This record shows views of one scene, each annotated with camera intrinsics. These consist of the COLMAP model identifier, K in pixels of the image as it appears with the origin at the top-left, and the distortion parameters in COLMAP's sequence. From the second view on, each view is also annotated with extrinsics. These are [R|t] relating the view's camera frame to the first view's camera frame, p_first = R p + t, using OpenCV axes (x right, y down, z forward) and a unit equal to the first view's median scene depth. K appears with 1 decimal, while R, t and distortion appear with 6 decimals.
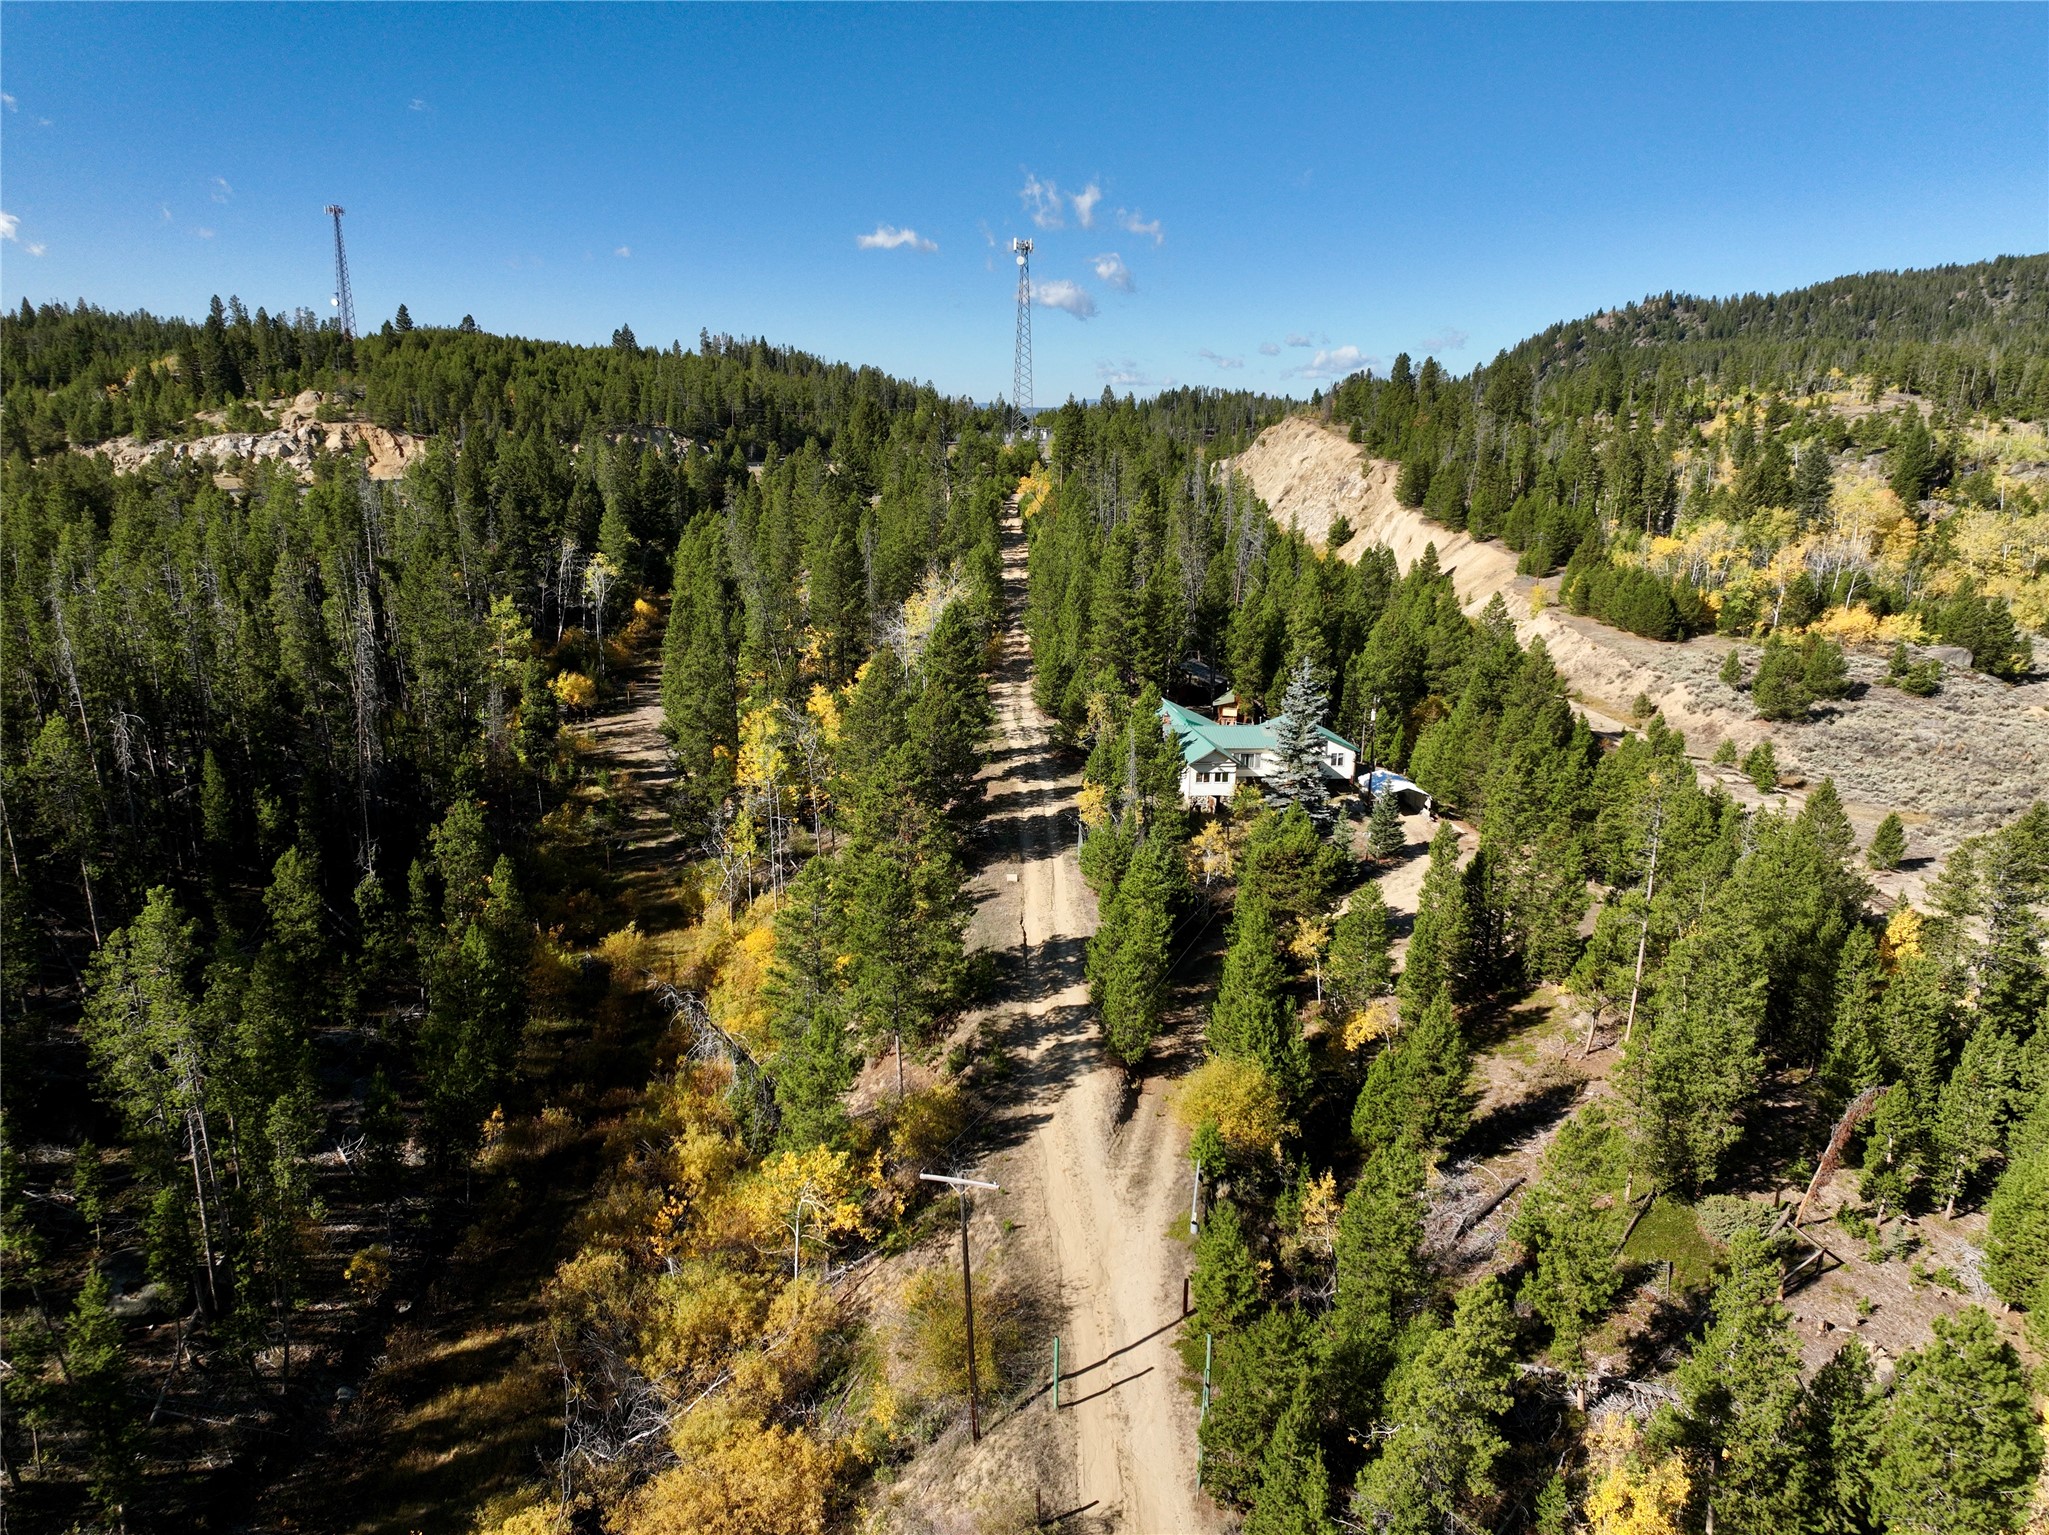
lens RADIAL K [[1425.0, 0, 1031.8], [0, 1425.0, 766.1], [0, 0, 1]] dist [0.003047, 0.002175]
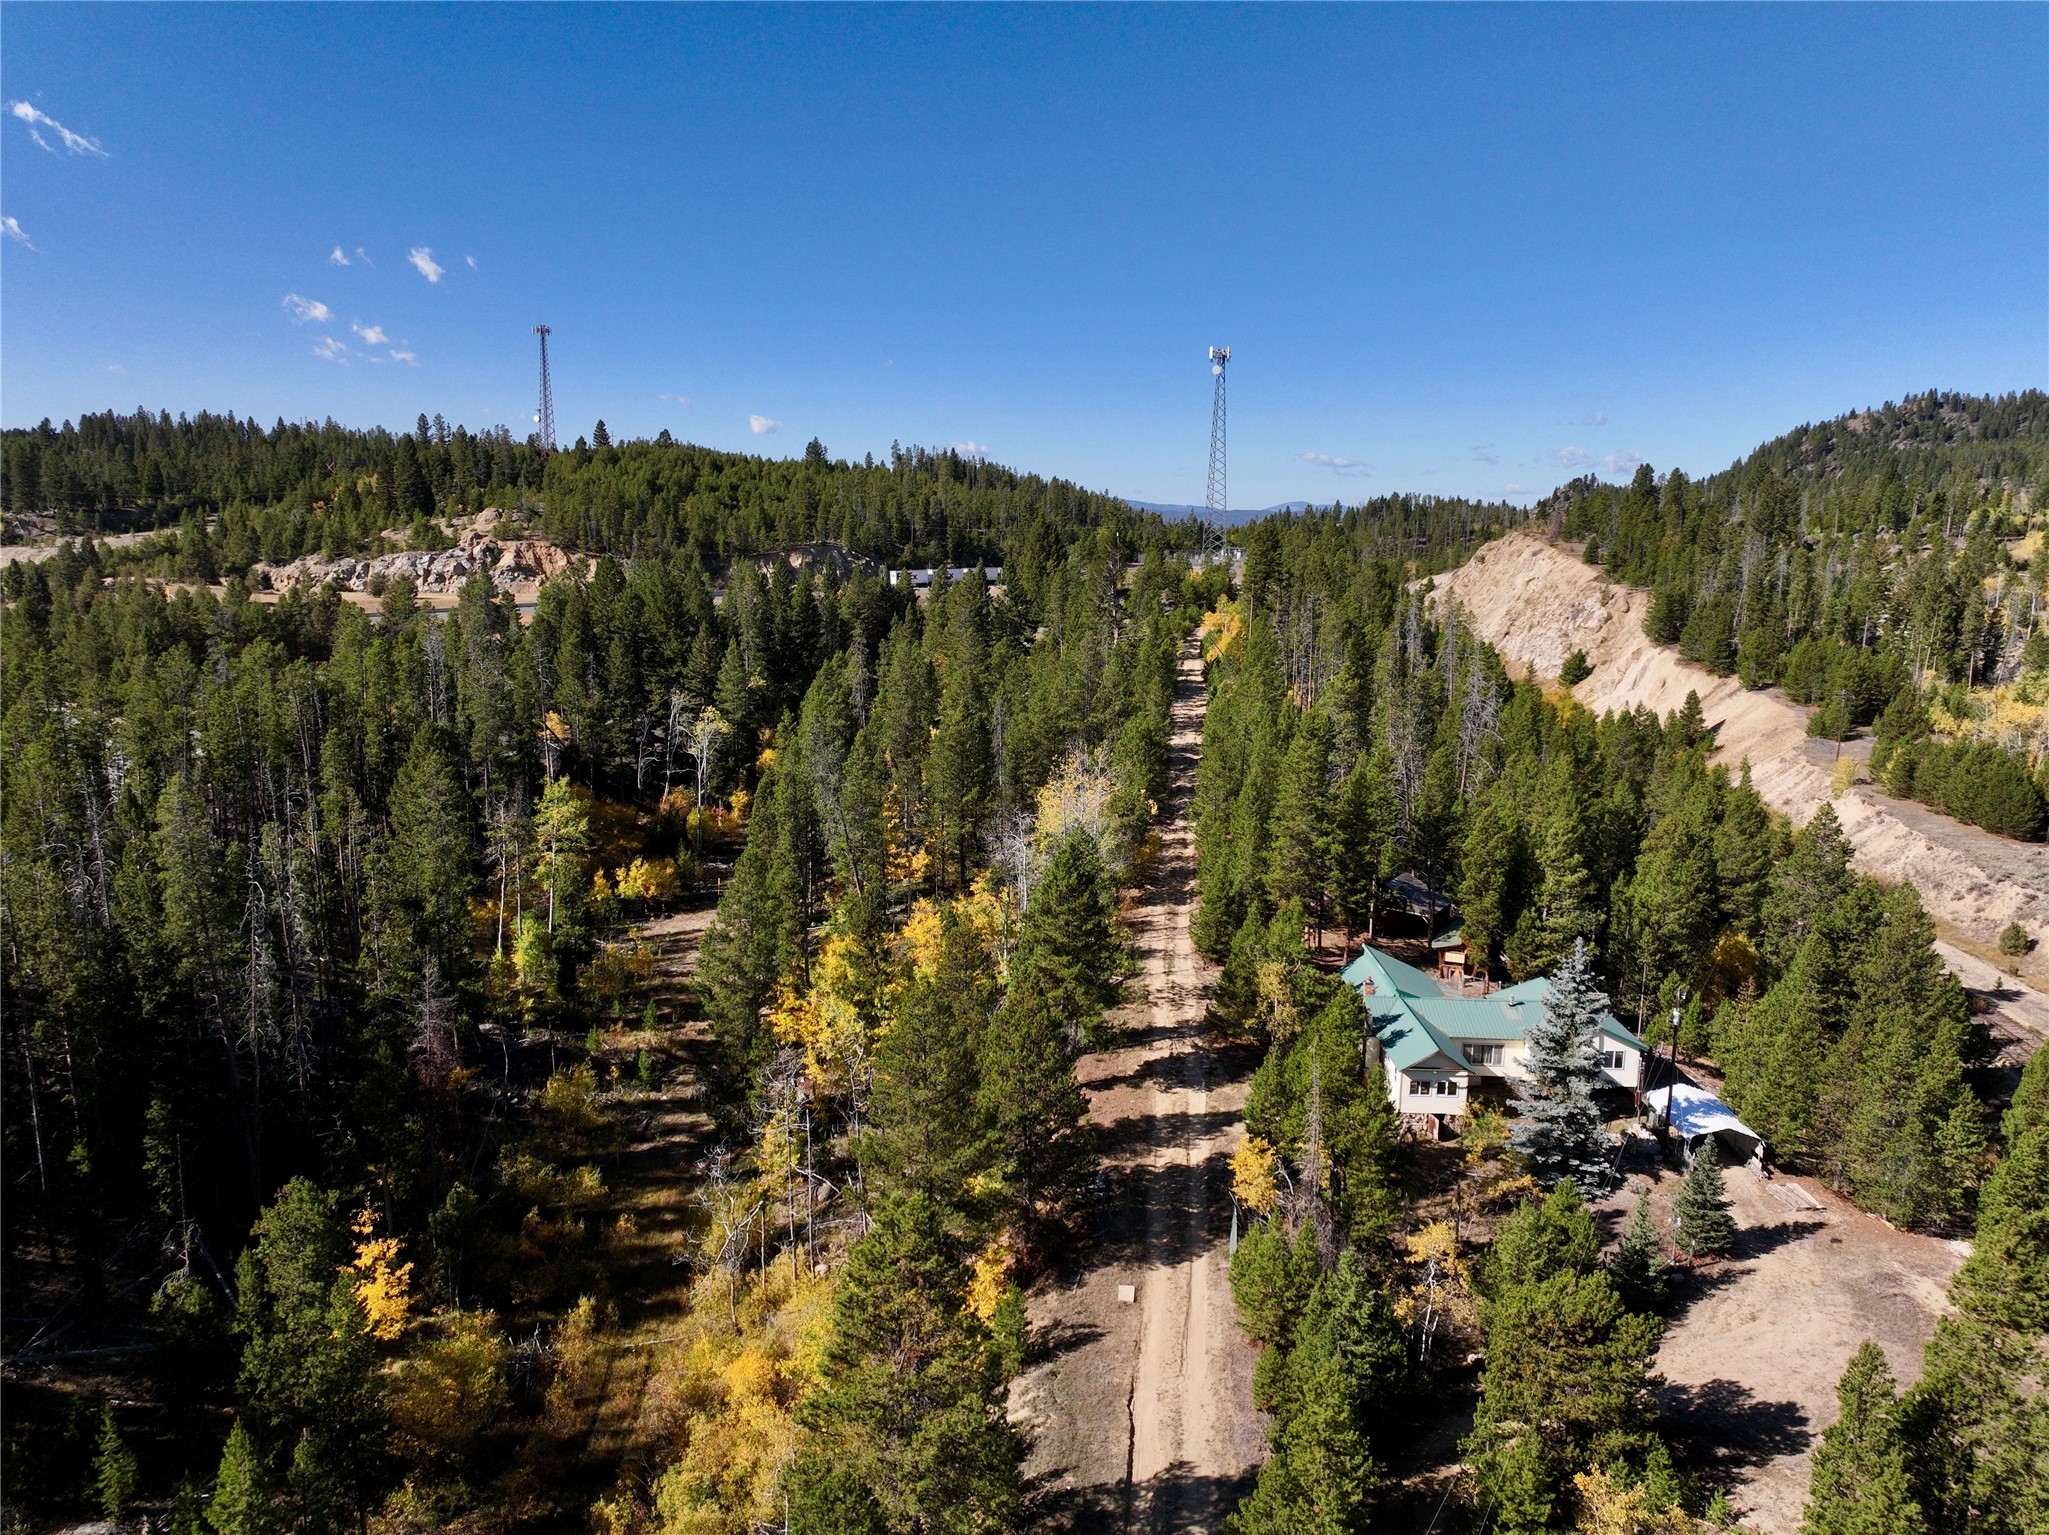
lens RADIAL K [[1418.4, 0, 1022.5], [0, 1418.4, 772.3], [0, 0, 1]] dist [-0.000047, 0.008212]
pose [[0.989094, 0.027534, -0.144689, 0.009554], [-0.036611, 0.997500, -0.060451, -0.042758], [0.142663, 0.065089, 0.987629, 0.113702]]
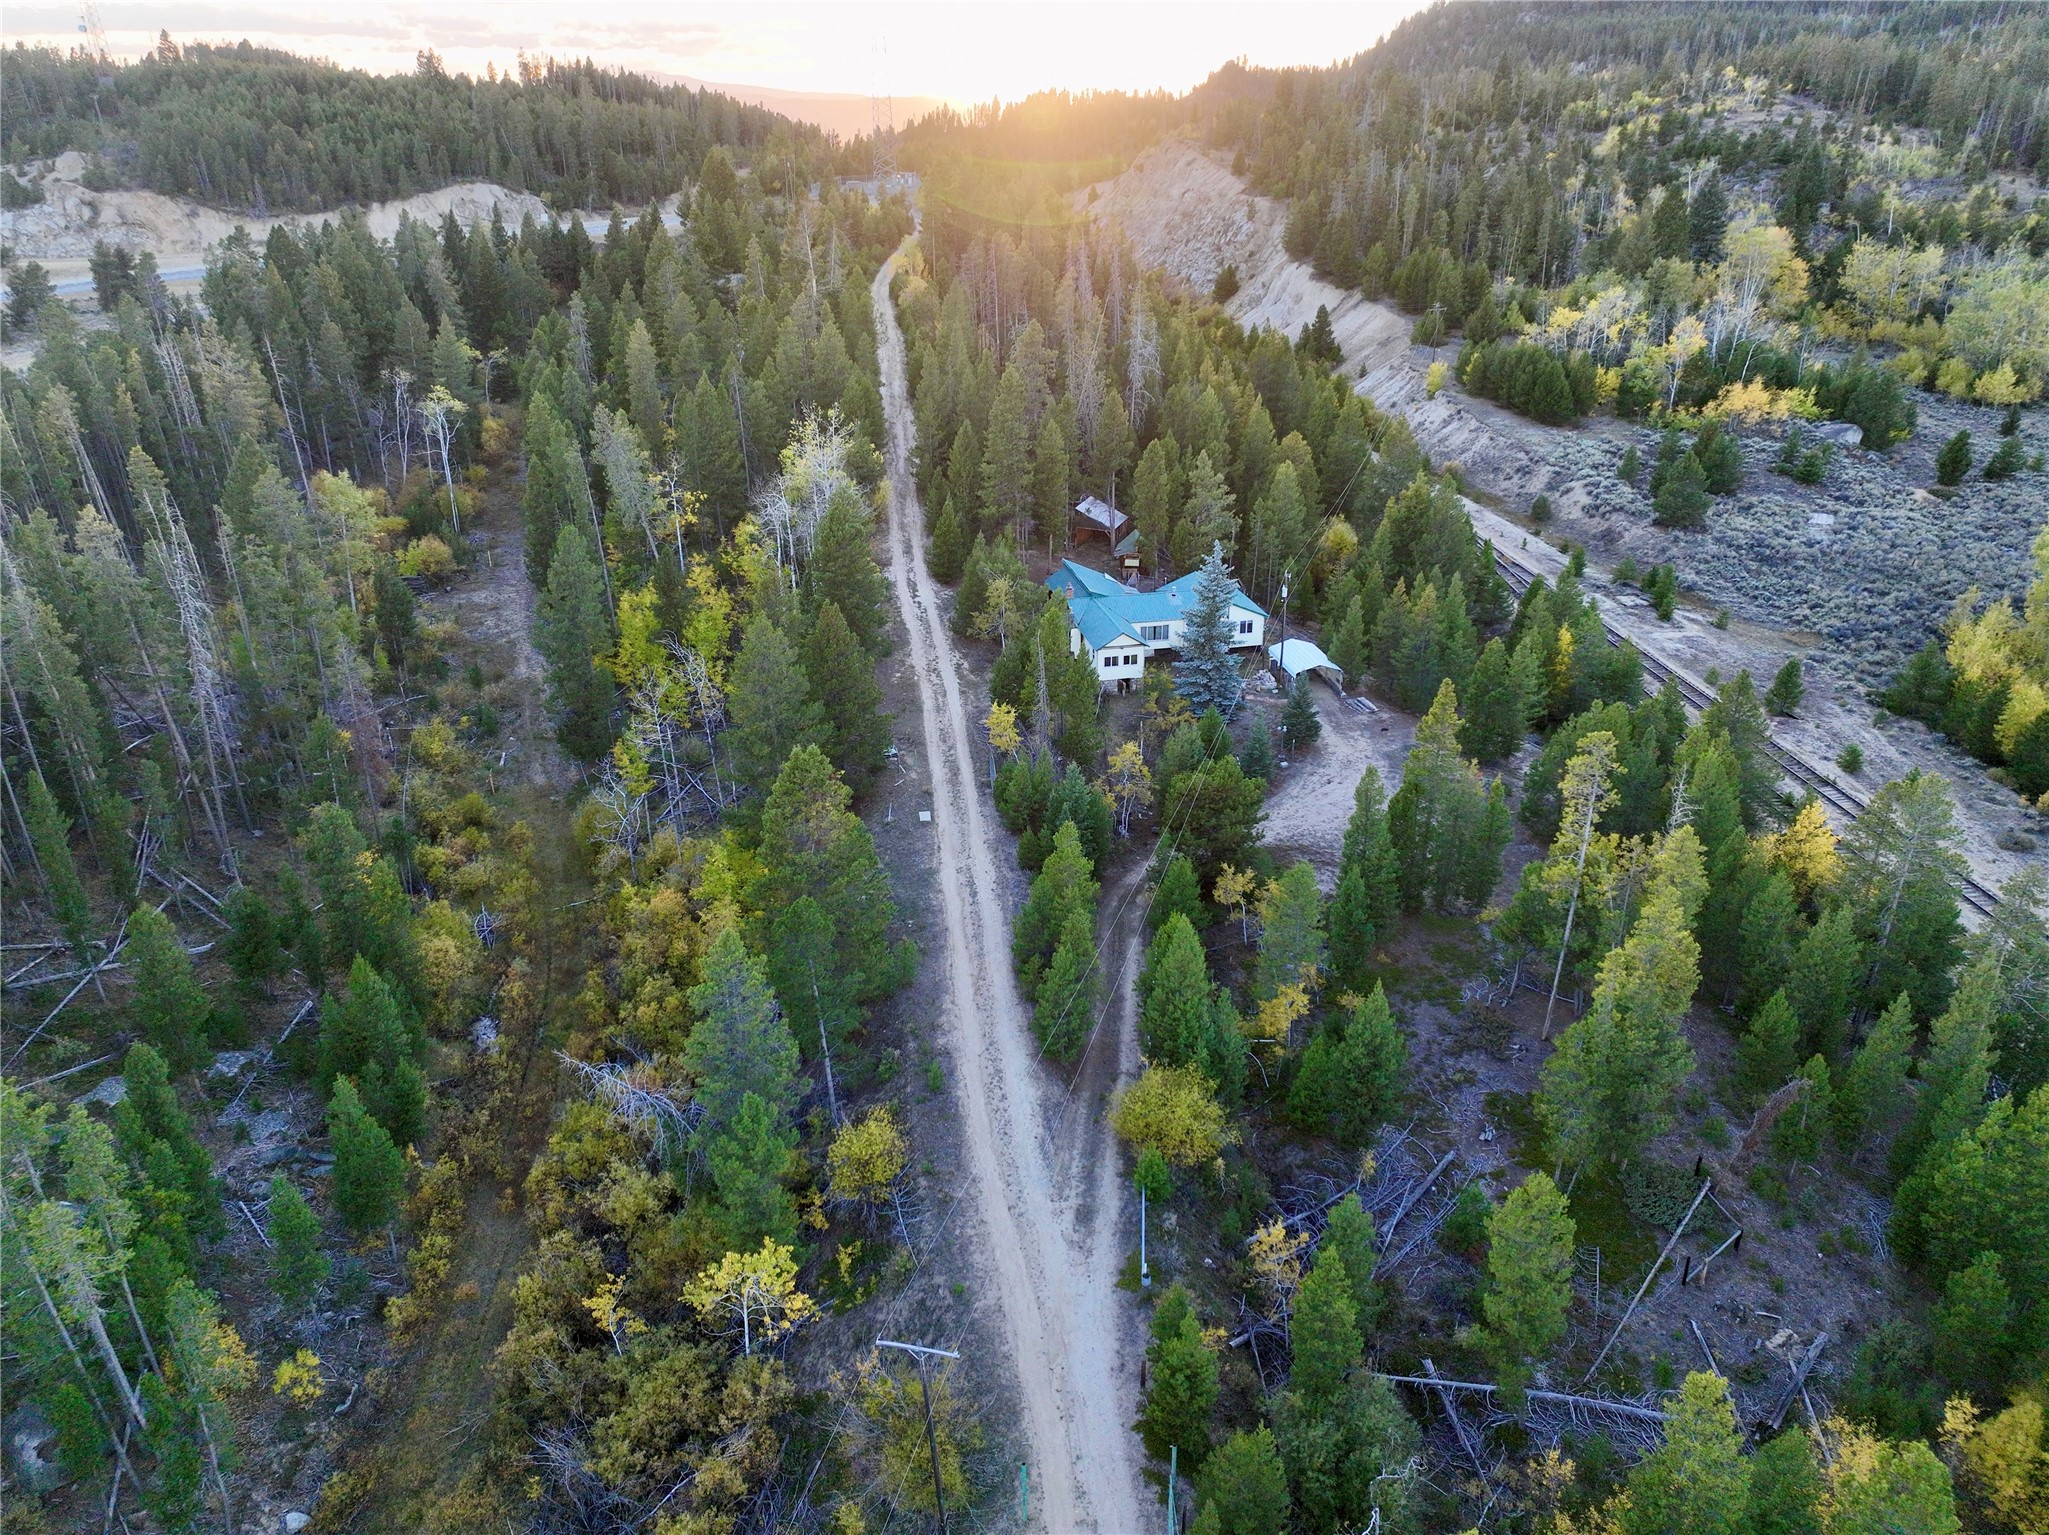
lens RADIAL K [[1418.4, 0, 1022.5], [0, 1418.4, 772.3], [0, 0, 1]] dist [-0.000047, 0.008212]
pose [[0.995986, -0.058139, 0.068059, -0.004044], [0.043489, 0.978877, 0.199772, -0.048828], [-0.078235, -0.196010, 0.977476, 0.022148]]
